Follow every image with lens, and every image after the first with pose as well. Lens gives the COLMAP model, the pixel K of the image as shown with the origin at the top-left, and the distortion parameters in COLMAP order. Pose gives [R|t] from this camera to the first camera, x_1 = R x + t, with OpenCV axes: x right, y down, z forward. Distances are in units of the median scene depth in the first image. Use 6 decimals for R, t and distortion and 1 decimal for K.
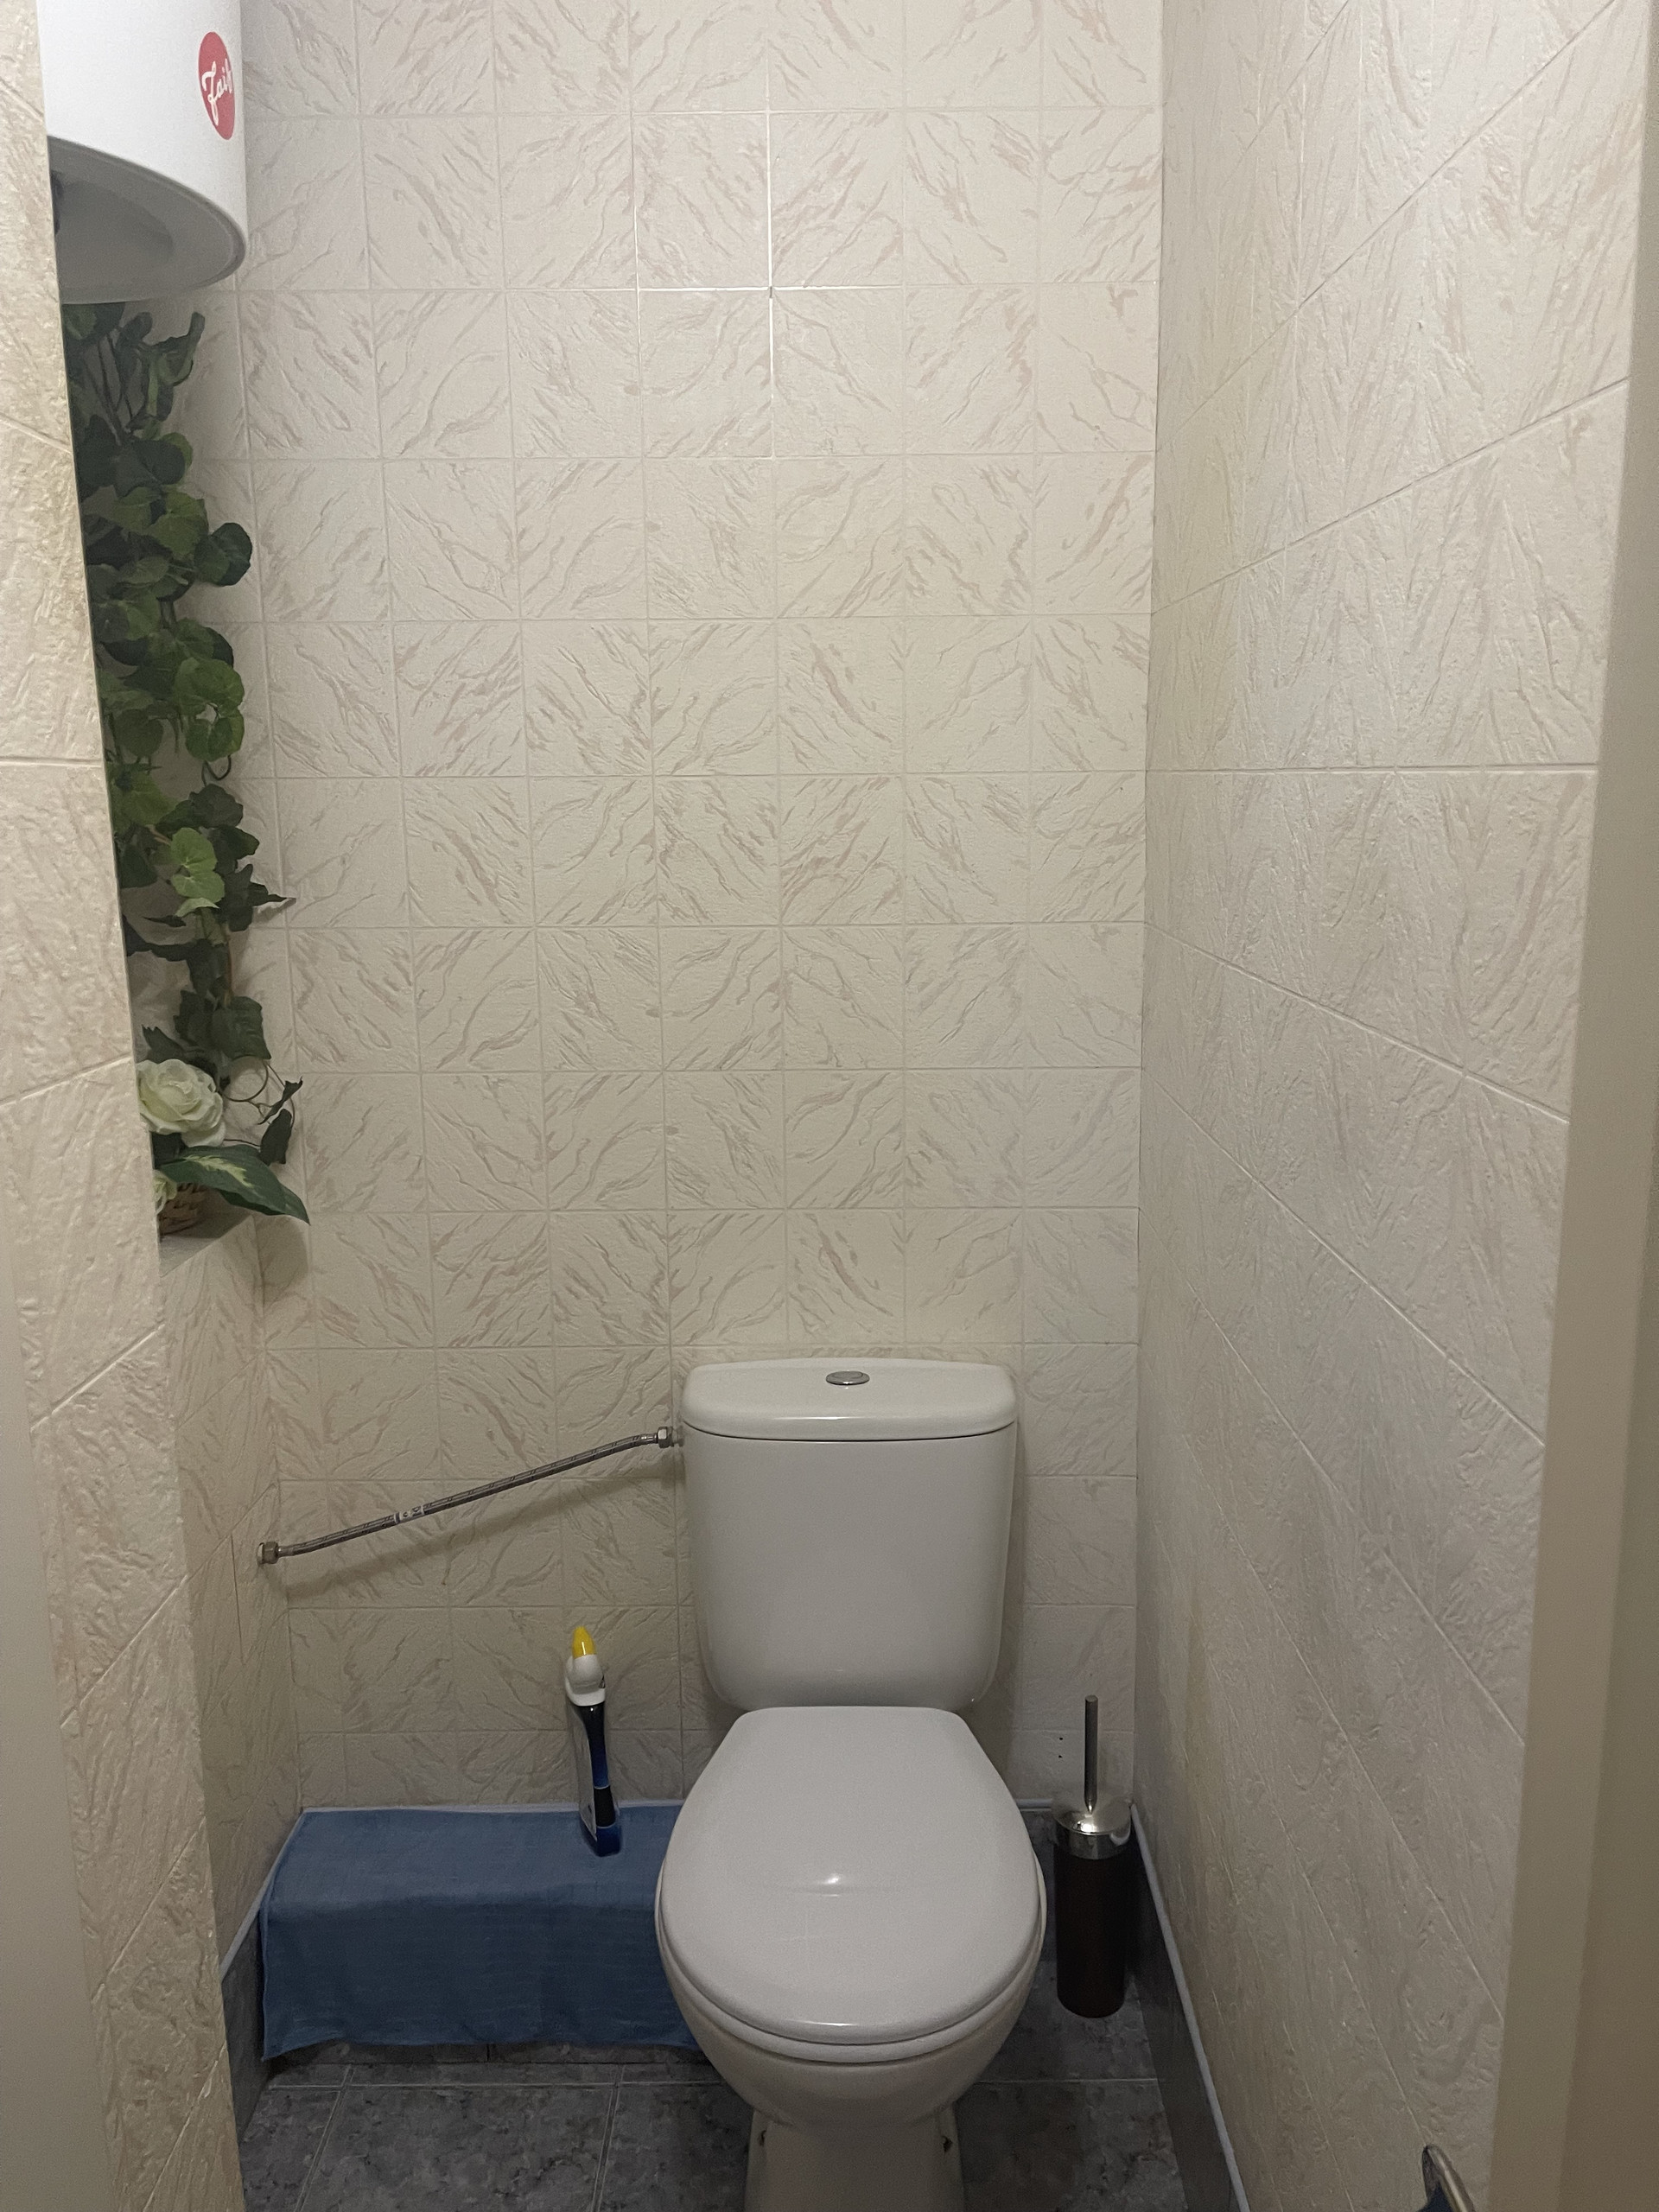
lens RADIAL K [[1663.7, 0, 817.4], [0, 1663.7, 1124.4], [0, 0, 1]] dist [0.059300, -0.083612]
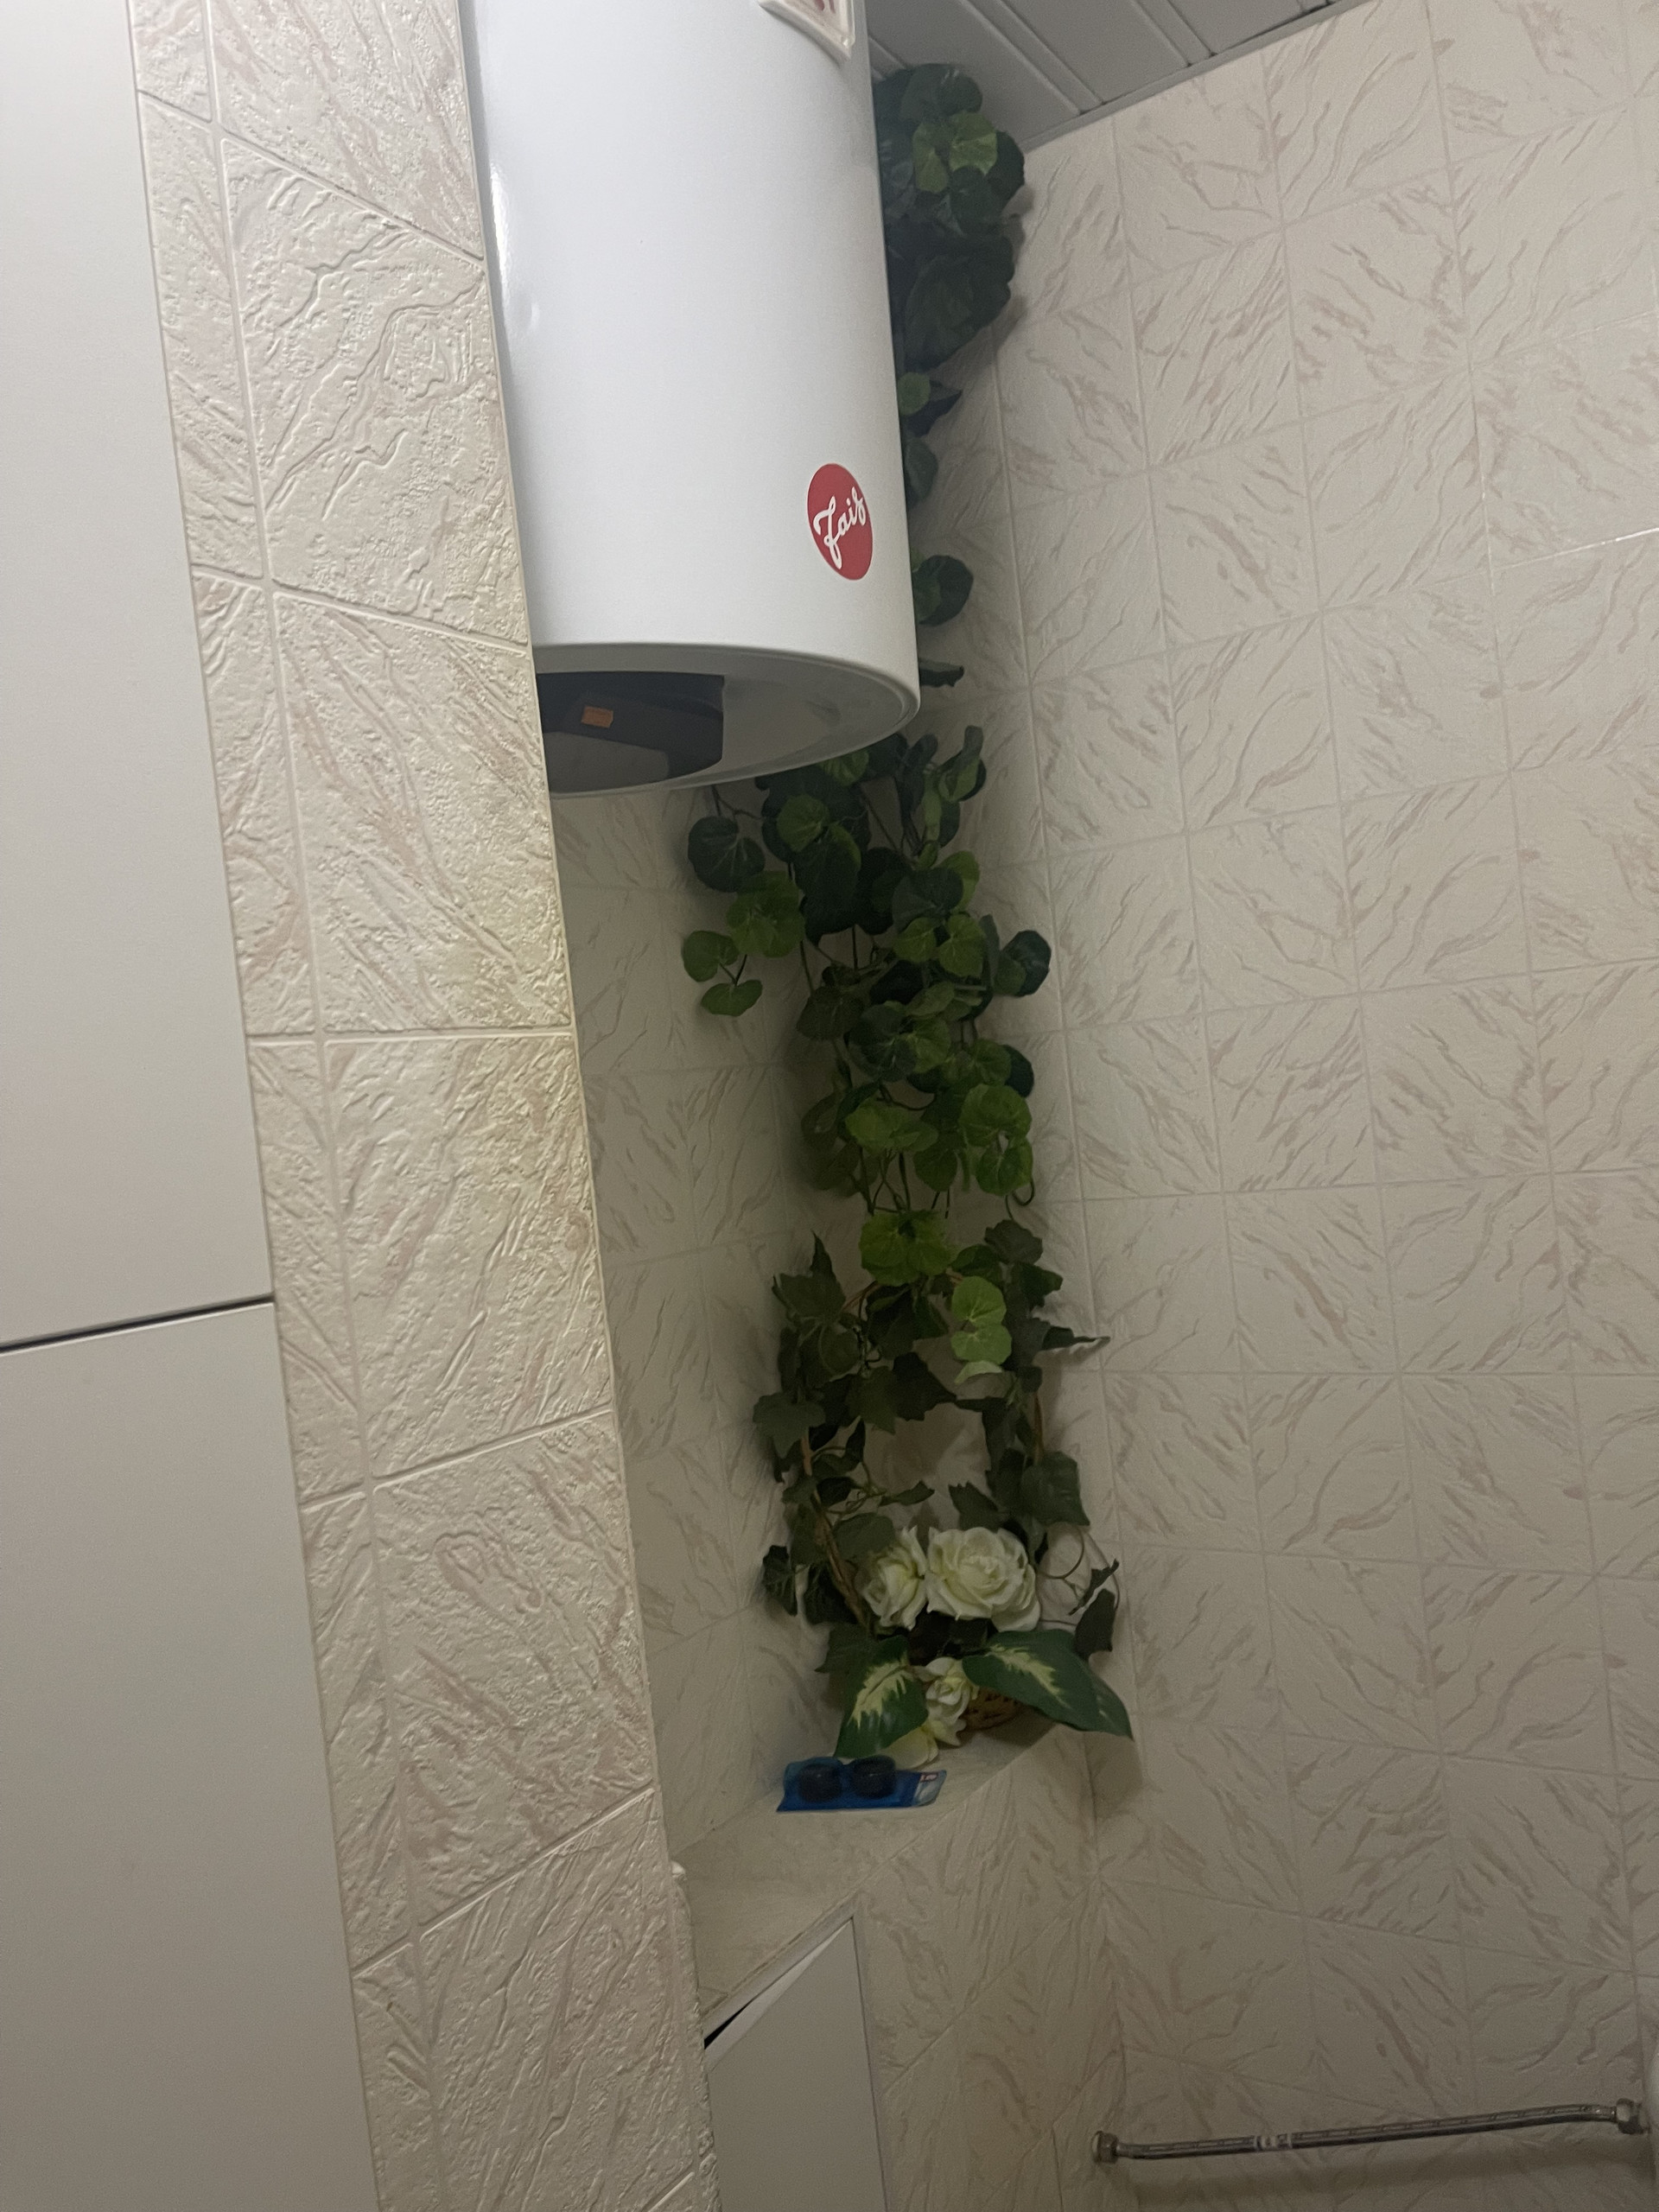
lens RADIAL K [[1663.7, 0, 827.6], [0, 1663.7, 1105.9], [0, 0, 1]] dist [0.059300, -0.083612]
pose [[0.831712, -0.074486, -0.550188, 0.046802], [-0.012137, 0.988284, -0.152143, -0.123581], [0.555075, 0.133217, 0.821064, 0.211441]]
